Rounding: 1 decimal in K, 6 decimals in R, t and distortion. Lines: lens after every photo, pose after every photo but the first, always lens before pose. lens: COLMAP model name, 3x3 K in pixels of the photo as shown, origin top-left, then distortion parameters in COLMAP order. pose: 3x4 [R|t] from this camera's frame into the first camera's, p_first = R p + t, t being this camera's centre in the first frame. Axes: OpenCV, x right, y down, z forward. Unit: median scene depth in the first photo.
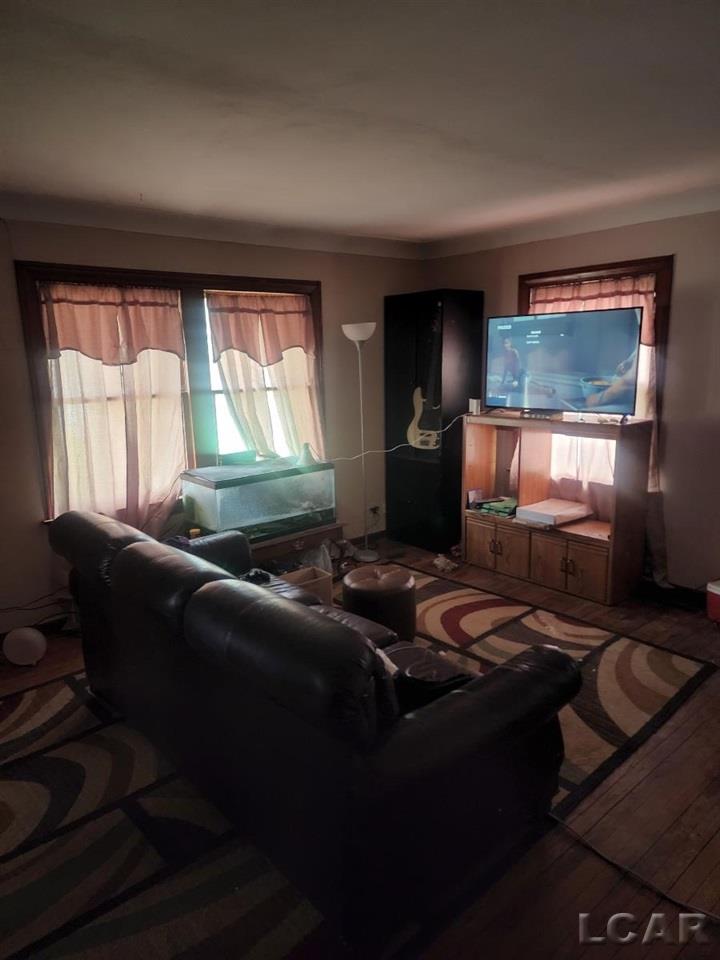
lens RADIAL K [[665.4, 0, 360.0], [0, 665.4, 480.0], [0, 0, 1]] dist [0.070689, -0.083020]
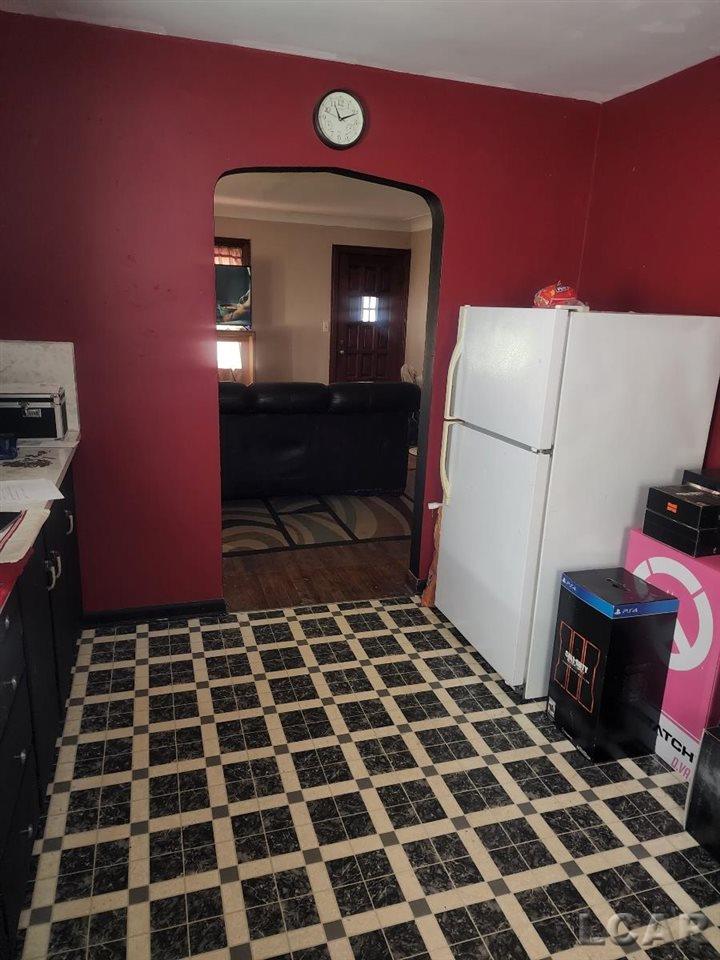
lens RADIAL K [[665.4, 0, 360.0], [0, 665.4, 480.0], [0, 0, 1]] dist [0.070689, -0.083020]
pose [[0.405632, -0.223594, 0.886266, -1.232270], [0.122609, 0.974166, 0.189654, 0.008855], [-0.905776, 0.031734, 0.422568, -0.065904]]
